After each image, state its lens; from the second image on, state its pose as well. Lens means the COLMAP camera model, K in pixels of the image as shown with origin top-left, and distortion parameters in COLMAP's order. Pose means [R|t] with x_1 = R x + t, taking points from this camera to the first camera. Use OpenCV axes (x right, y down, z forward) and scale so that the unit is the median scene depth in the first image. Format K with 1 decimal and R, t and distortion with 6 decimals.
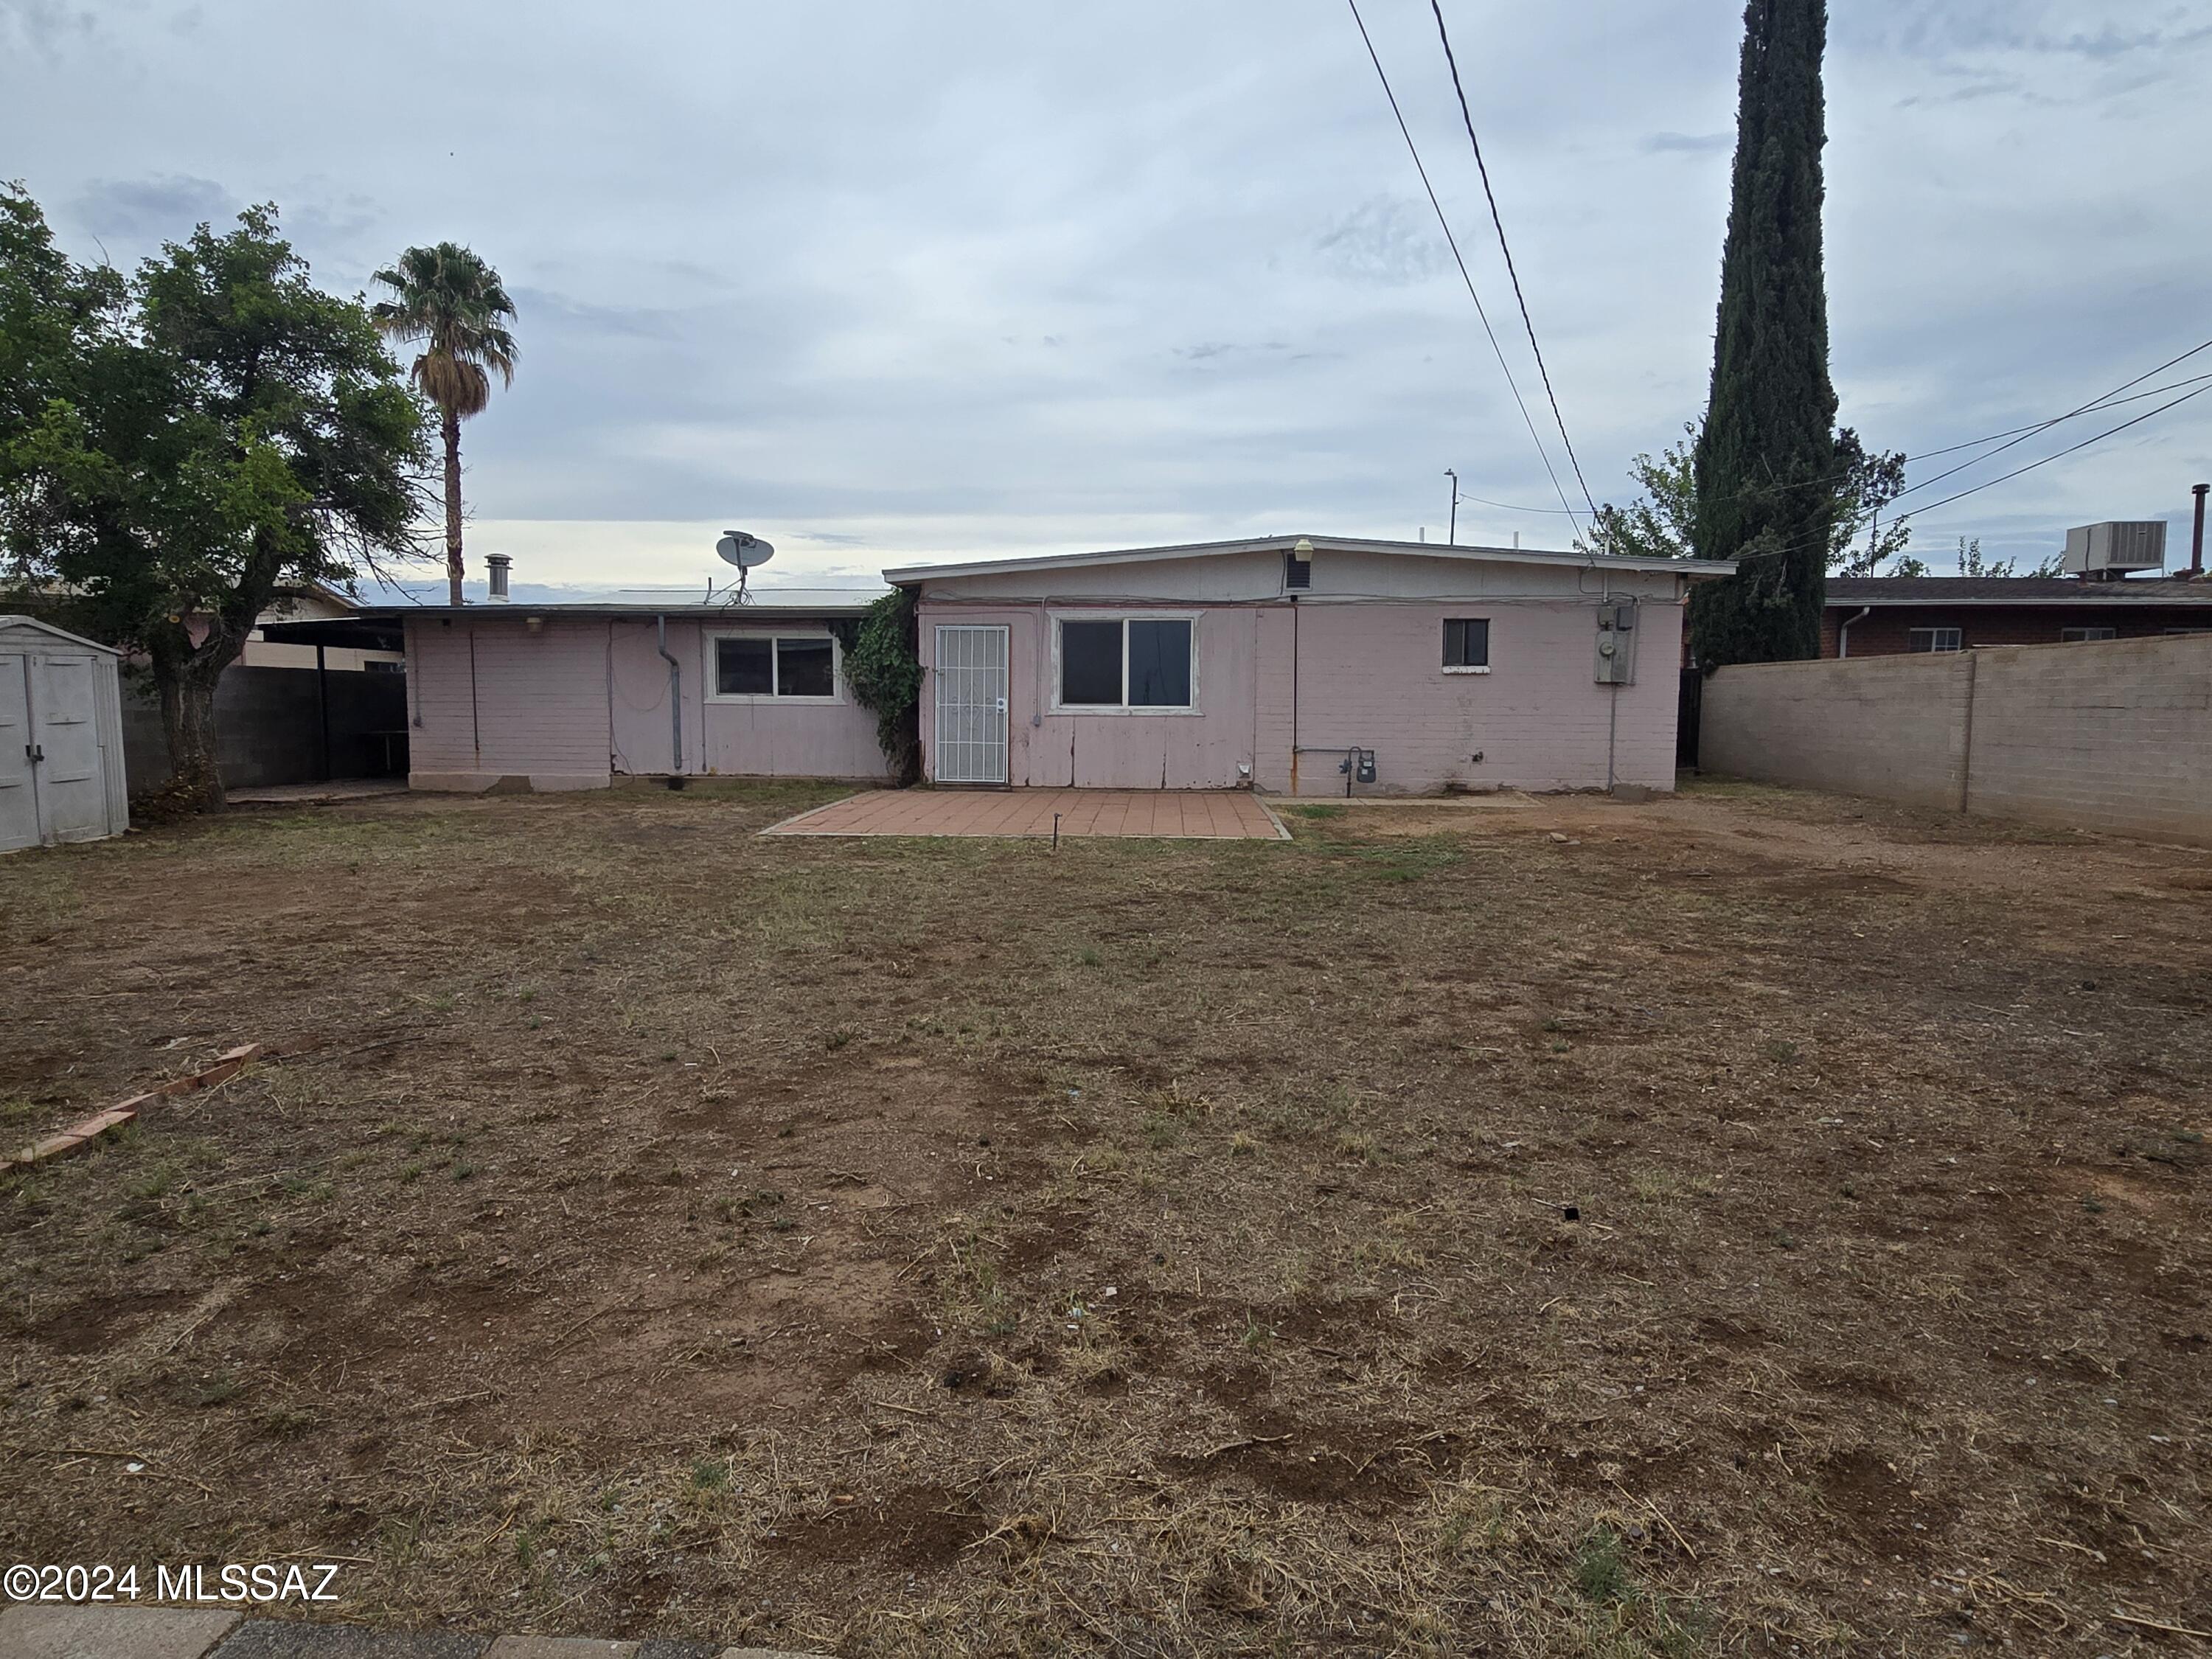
lens RADIAL K [[1001.6, 0, 1103.0], [0, 1001.6, 835.1], [0, 0, 1]] dist [-0.000794, -0.000478]
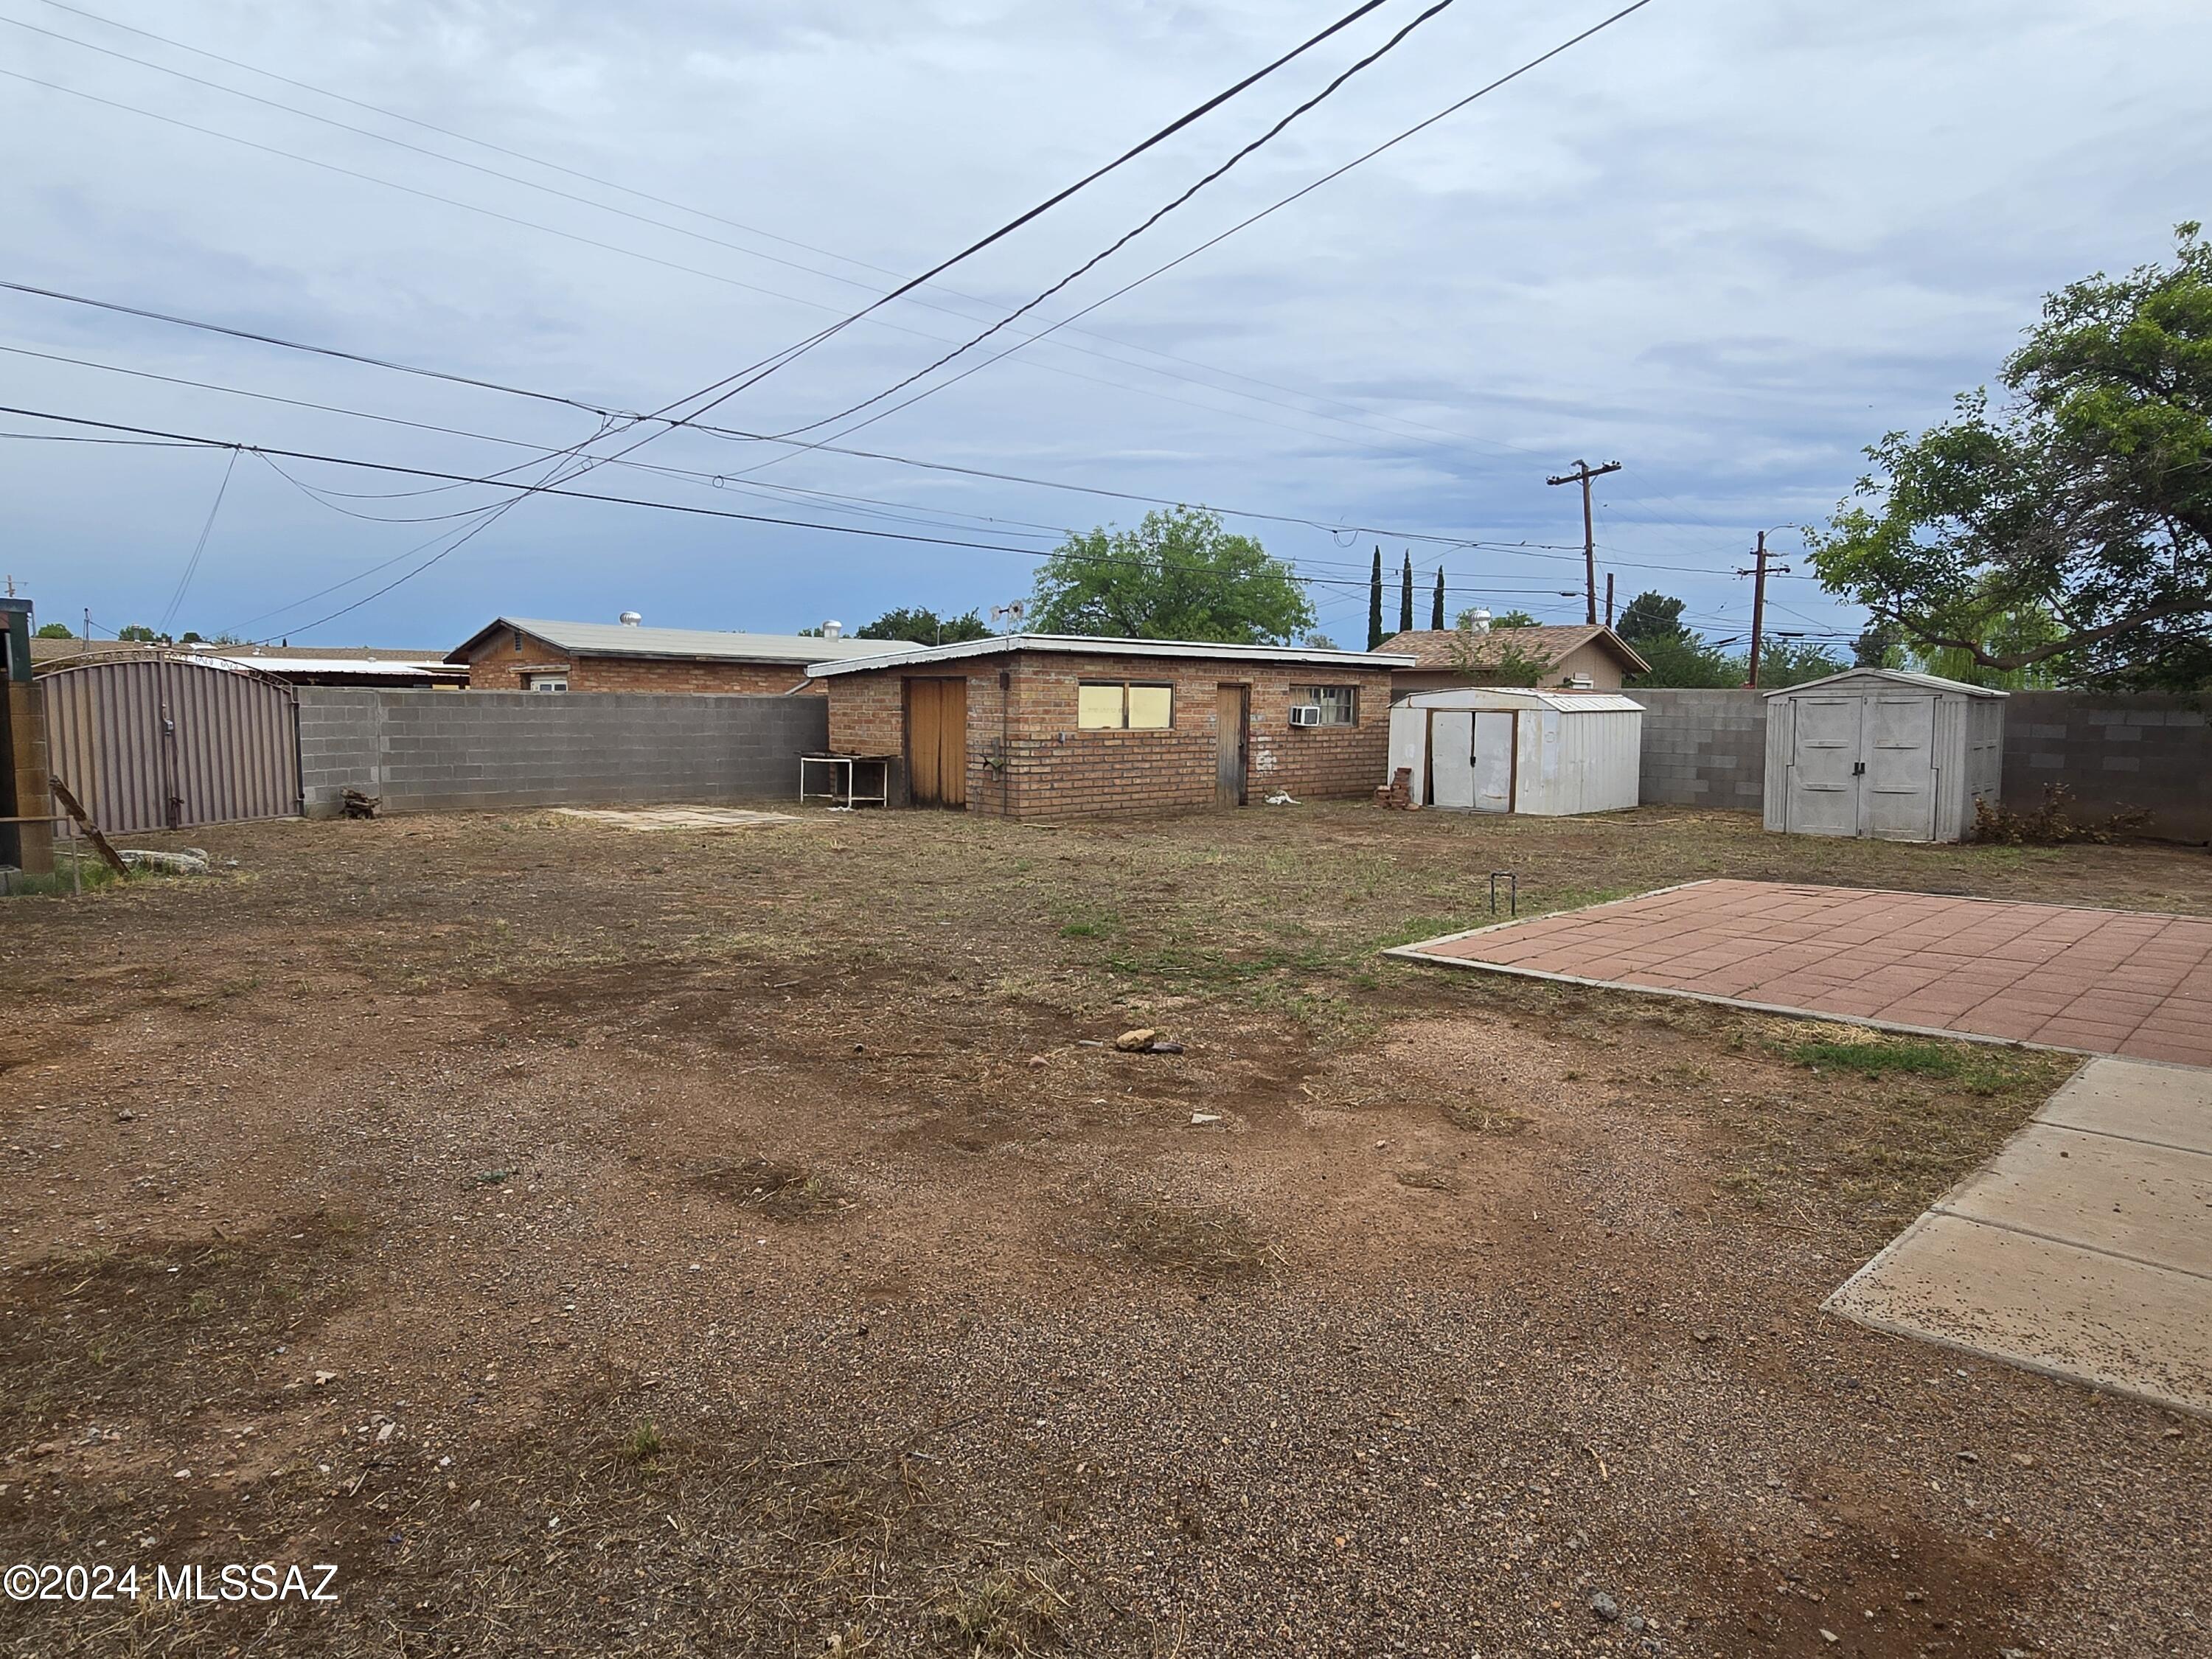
lens RADIAL K [[1001.6, 0, 1103.0], [0, 1001.6, 835.1], [0, 0, 1]] dist [-0.000794, -0.000478]
pose [[-0.664043, 0.079365, -0.743471, 0.615179], [-0.111074, 0.972846, 0.203058, -0.150709], [0.739398, 0.217420, -0.637196, 1.090152]]
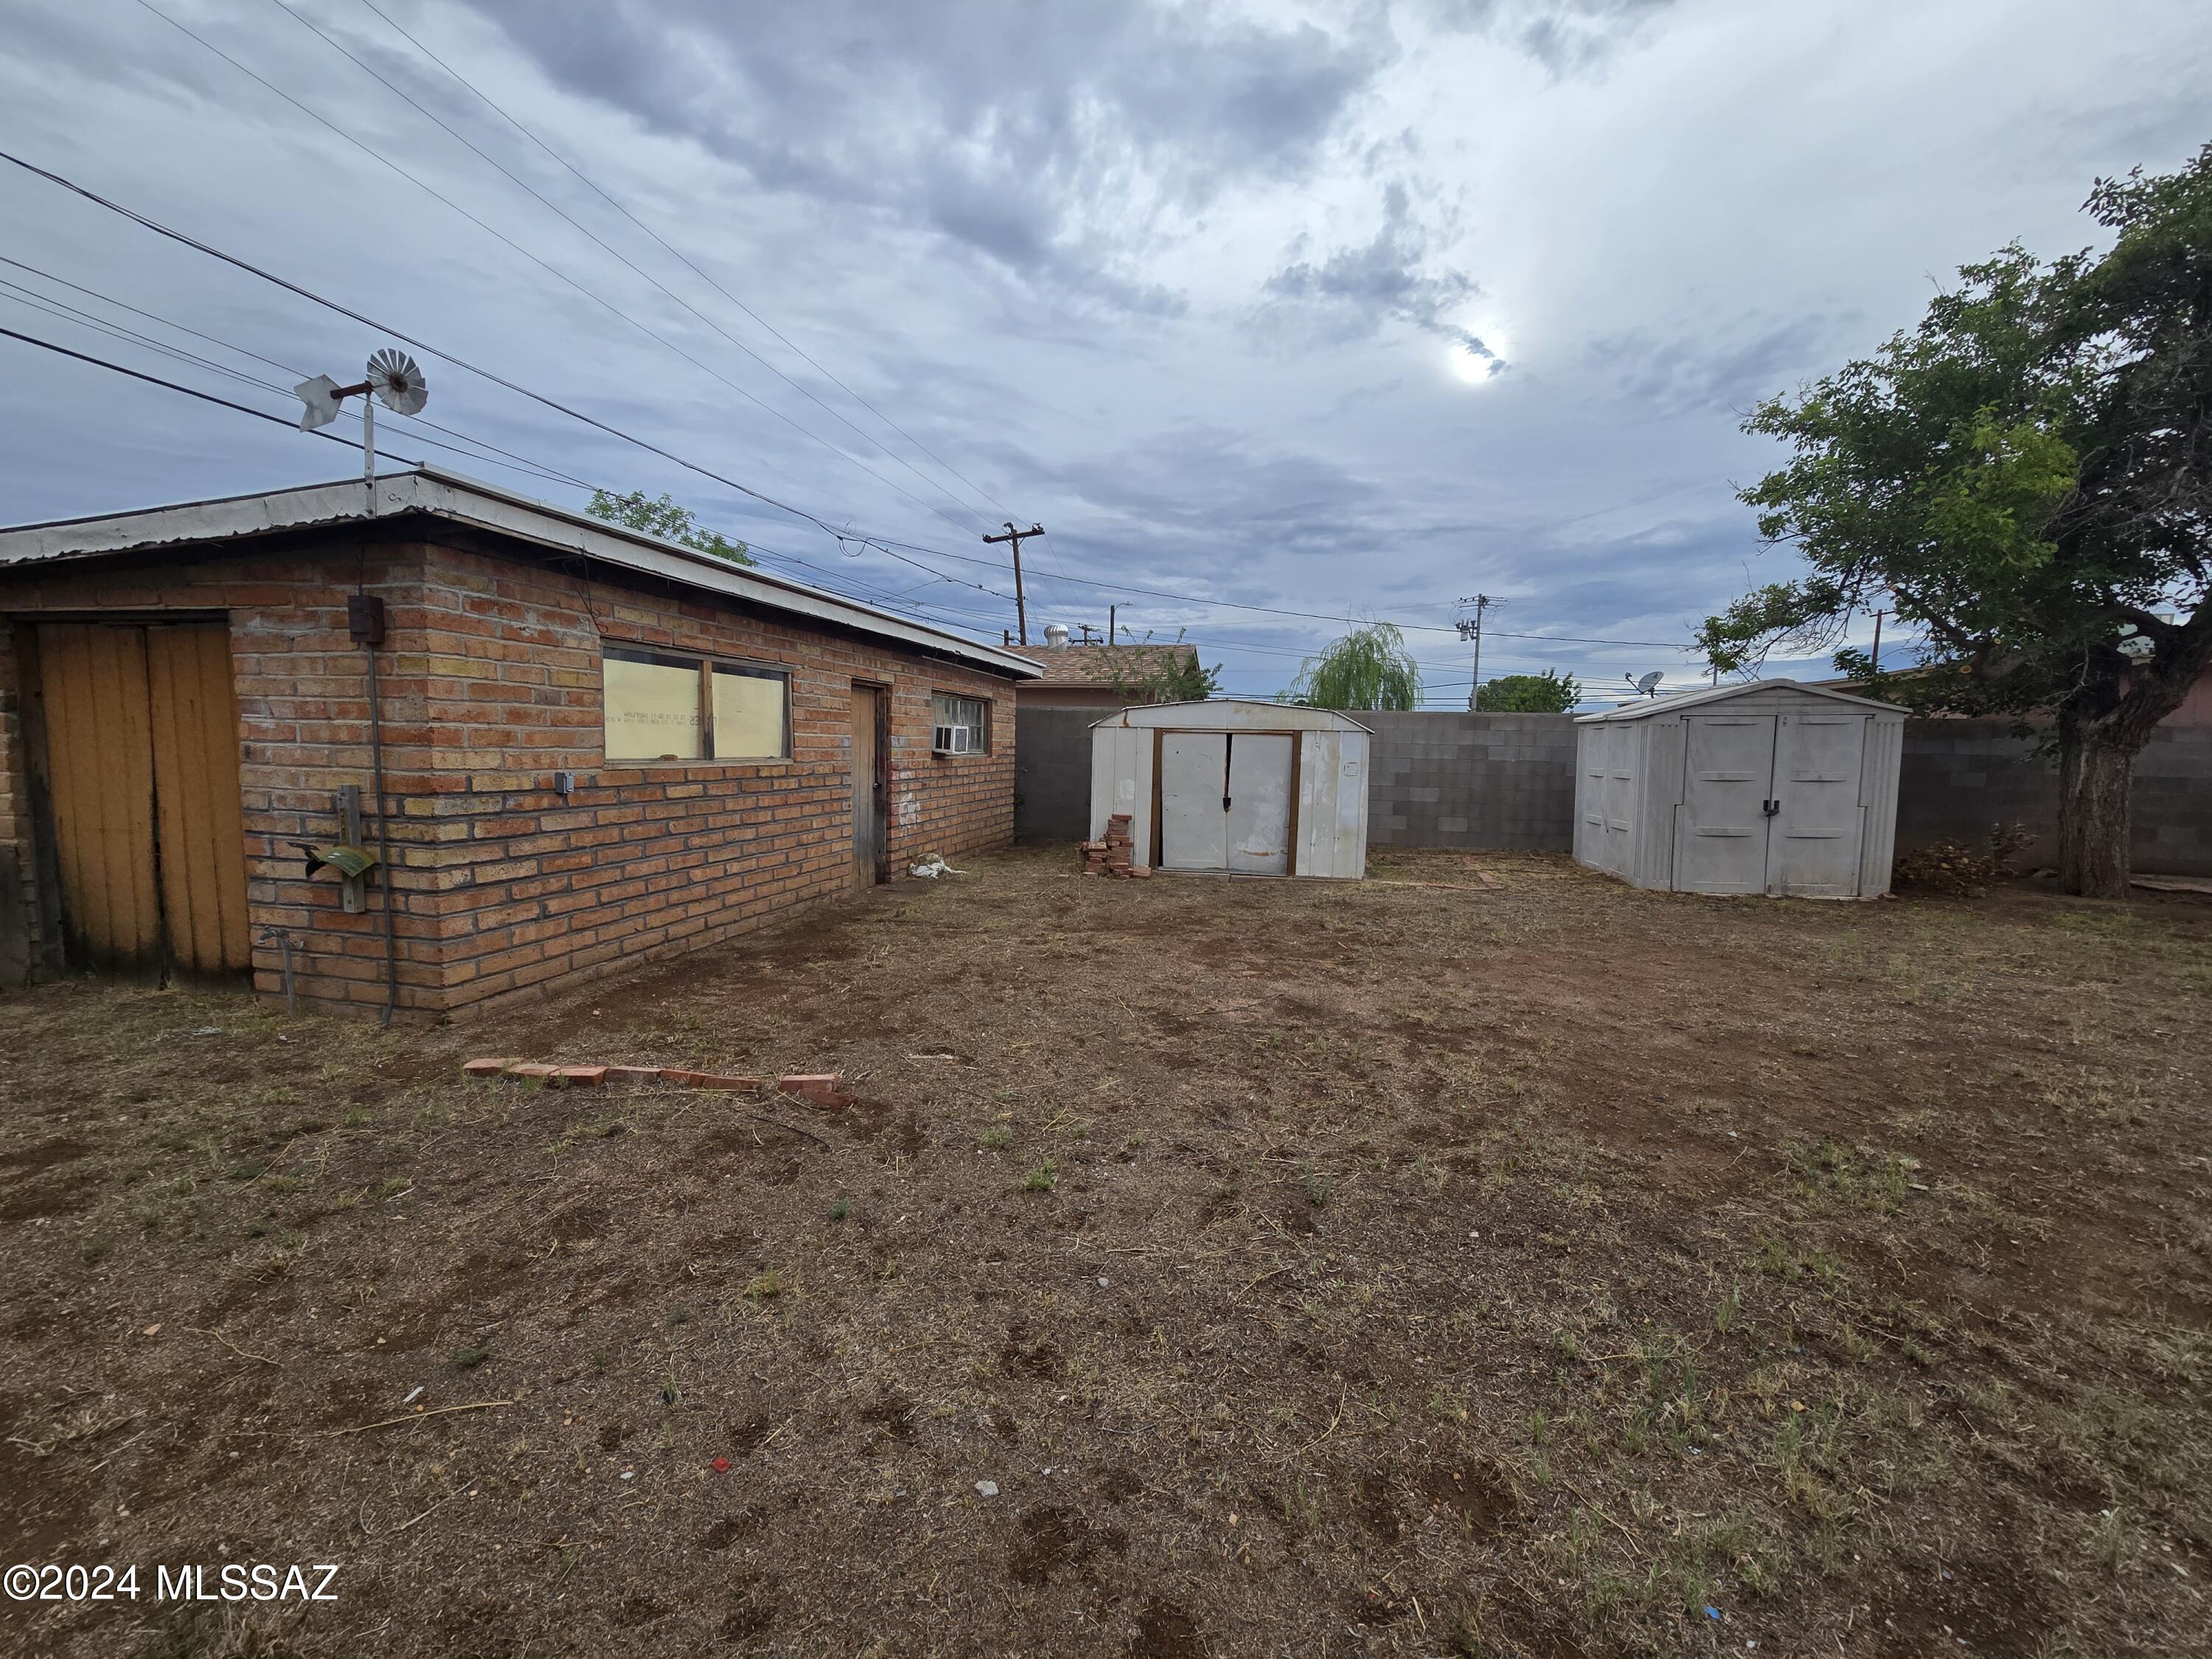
lens RADIAL K [[905.9, 0, 1099.9], [0, 905.9, 840.0], [0, 0, 1]] dist [-0.002065, -0.000521]
pose [[-0.159489, 0.091233, -0.982975, -0.007653], [-0.144795, 0.982790, 0.114709, -0.053533], [0.976523, 0.160625, -0.143534, 0.432935]]
